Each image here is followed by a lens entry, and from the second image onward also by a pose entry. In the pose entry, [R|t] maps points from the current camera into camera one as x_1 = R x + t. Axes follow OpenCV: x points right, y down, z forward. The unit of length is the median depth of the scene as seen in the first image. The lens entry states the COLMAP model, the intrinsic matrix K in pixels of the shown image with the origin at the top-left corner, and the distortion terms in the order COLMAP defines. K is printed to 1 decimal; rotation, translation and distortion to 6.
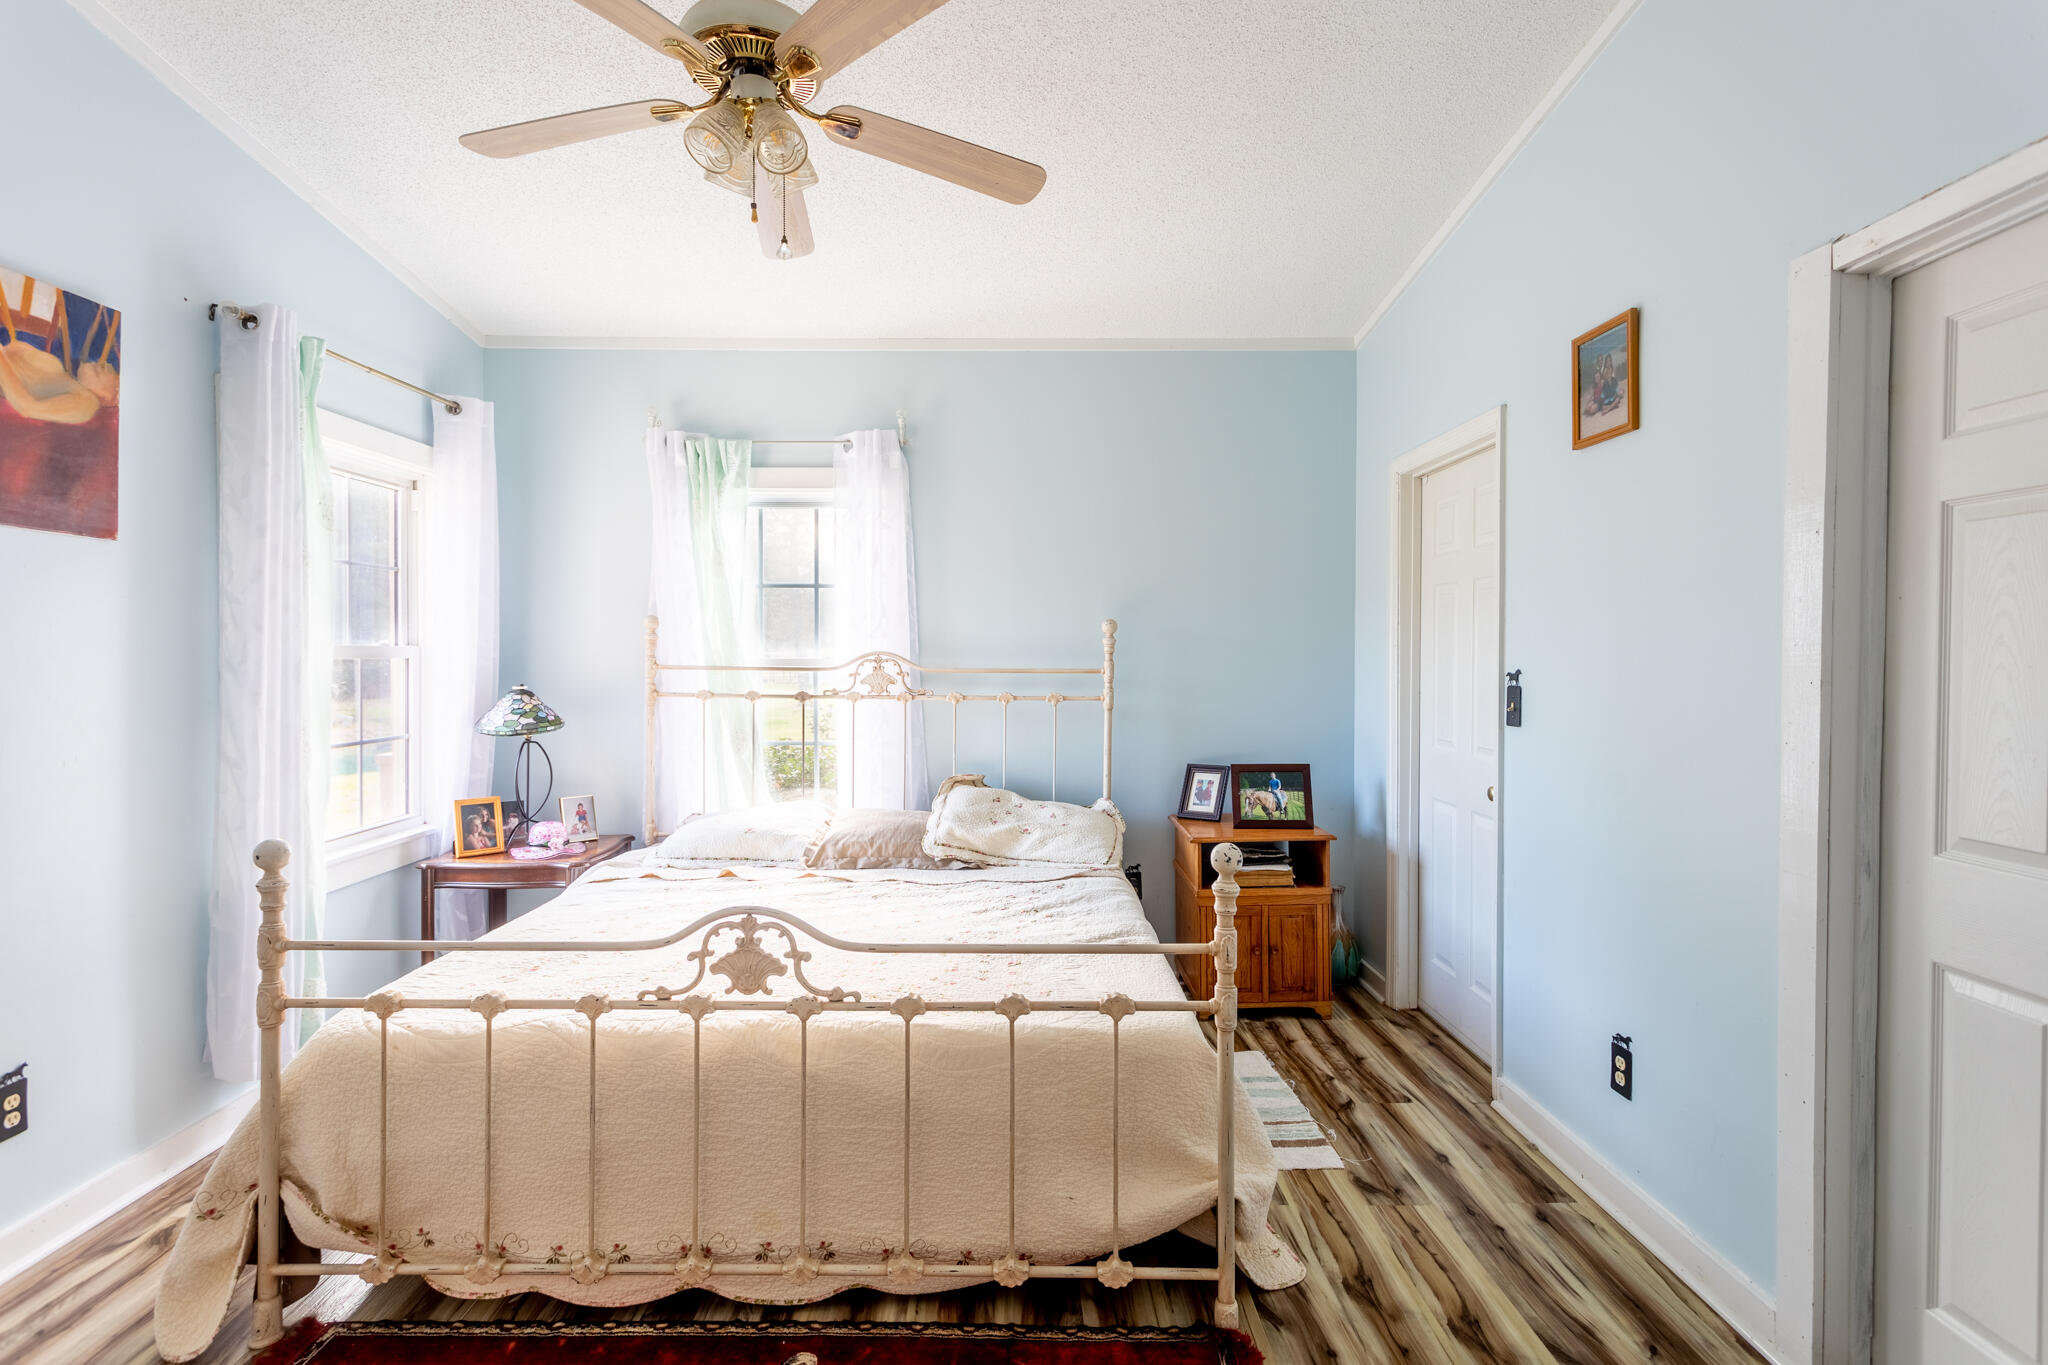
lens RADIAL K [[980.1, 0, 1021.7], [0, 980.1, 675.1], [0, 0, 1]] dist [0.004024, 0.001164]
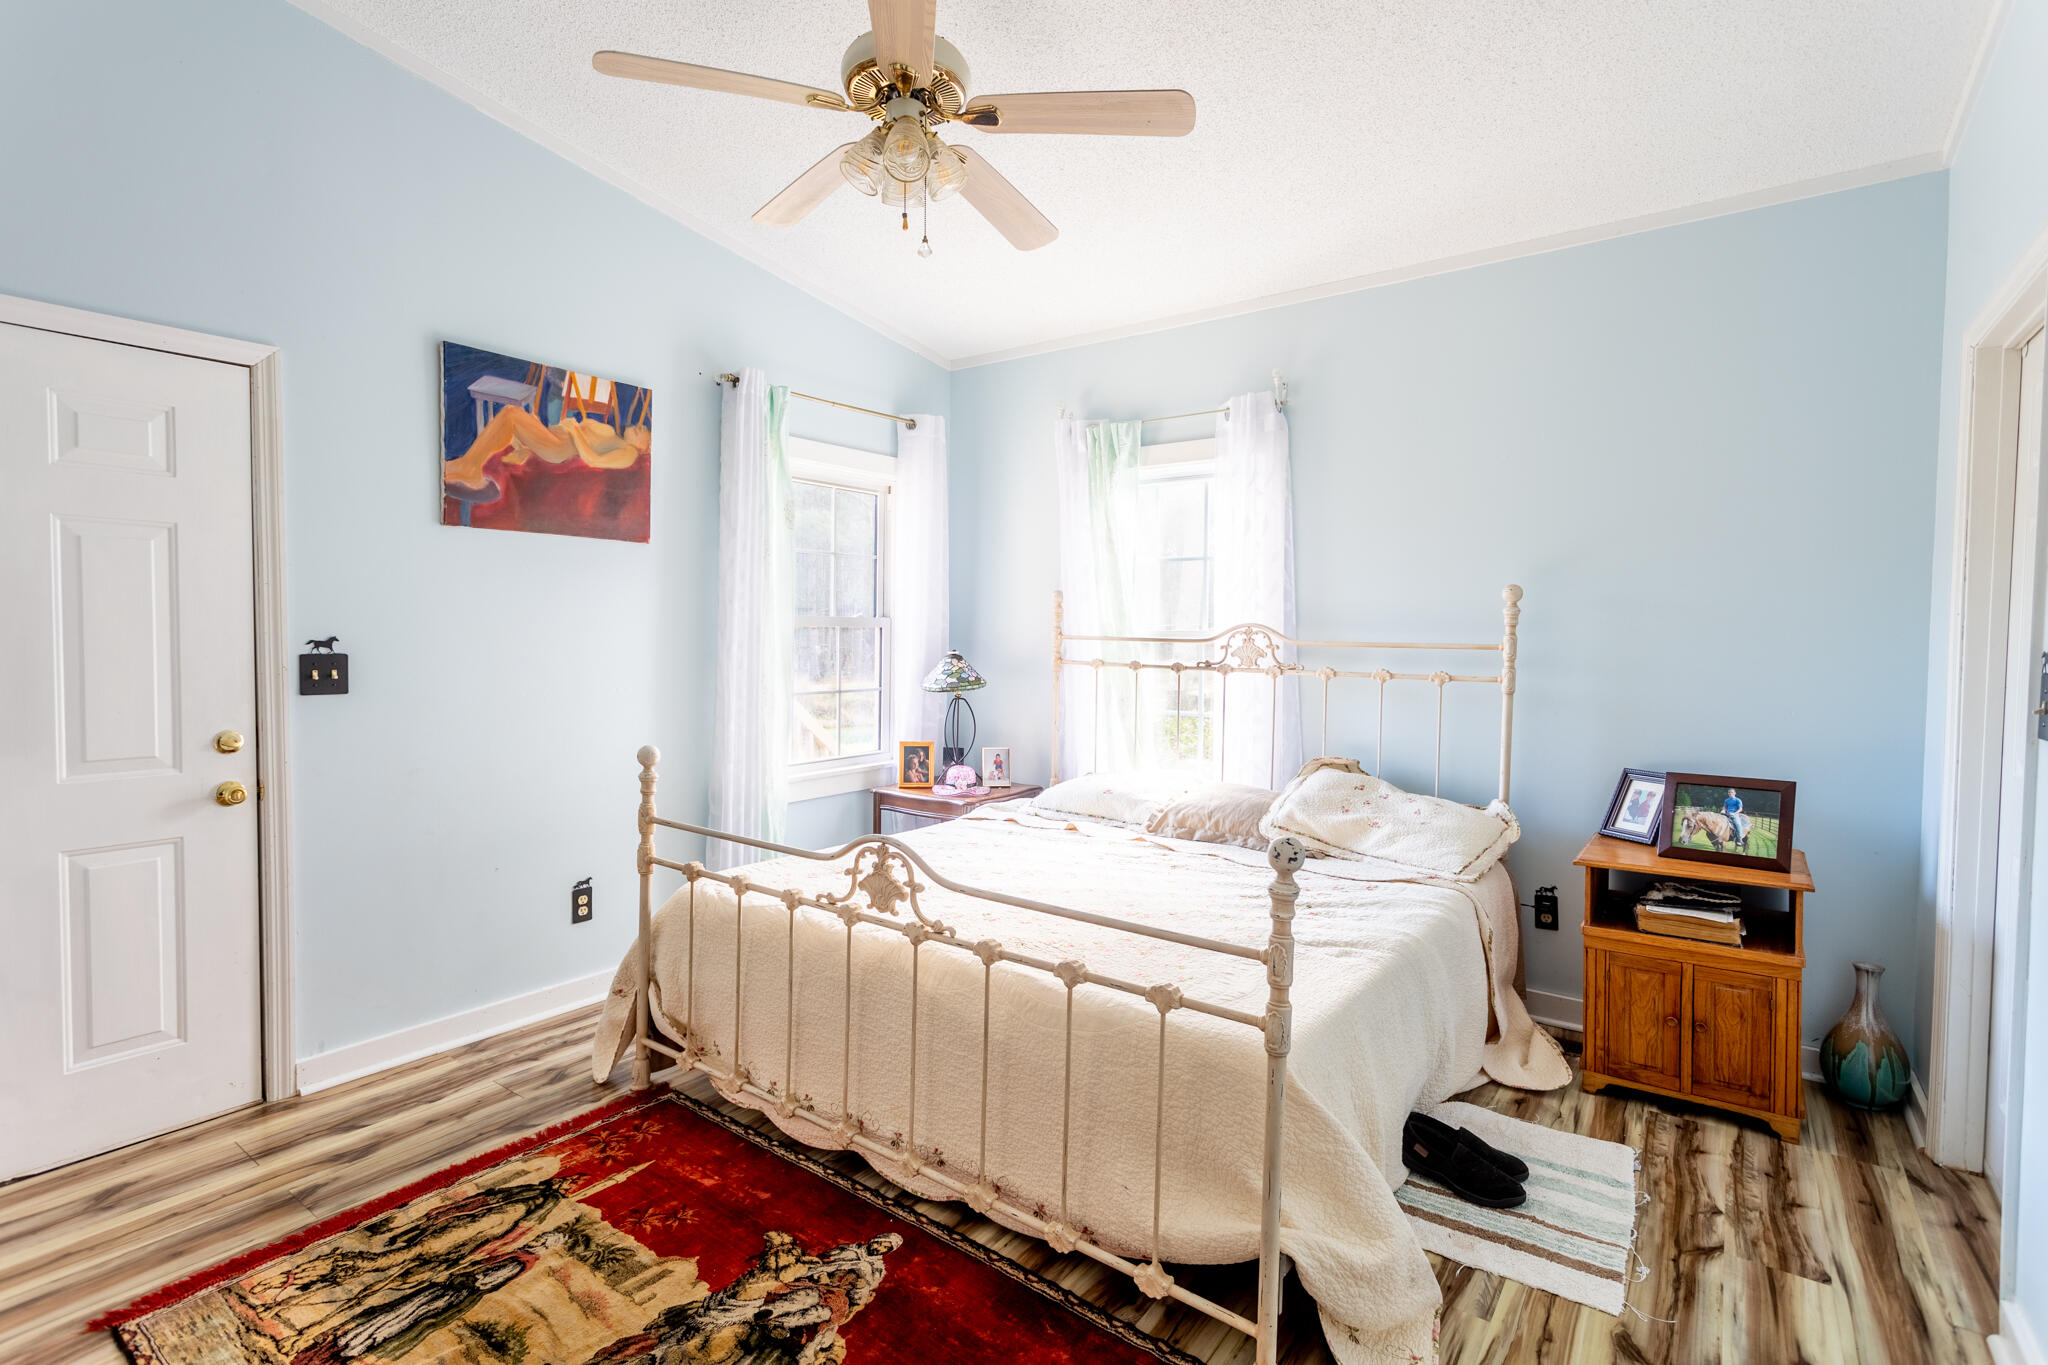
lens RADIAL K [[980.1, 0, 1021.7], [0, 980.1, 675.1], [0, 0, 1]] dist [0.004024, 0.001164]
pose [[0.794558, 0.033002, -0.606290, 0.330348], [-0.021957, 0.999430, 0.025627, 0.009144], [0.606791, -0.007050, 0.794831, 0.116418]]
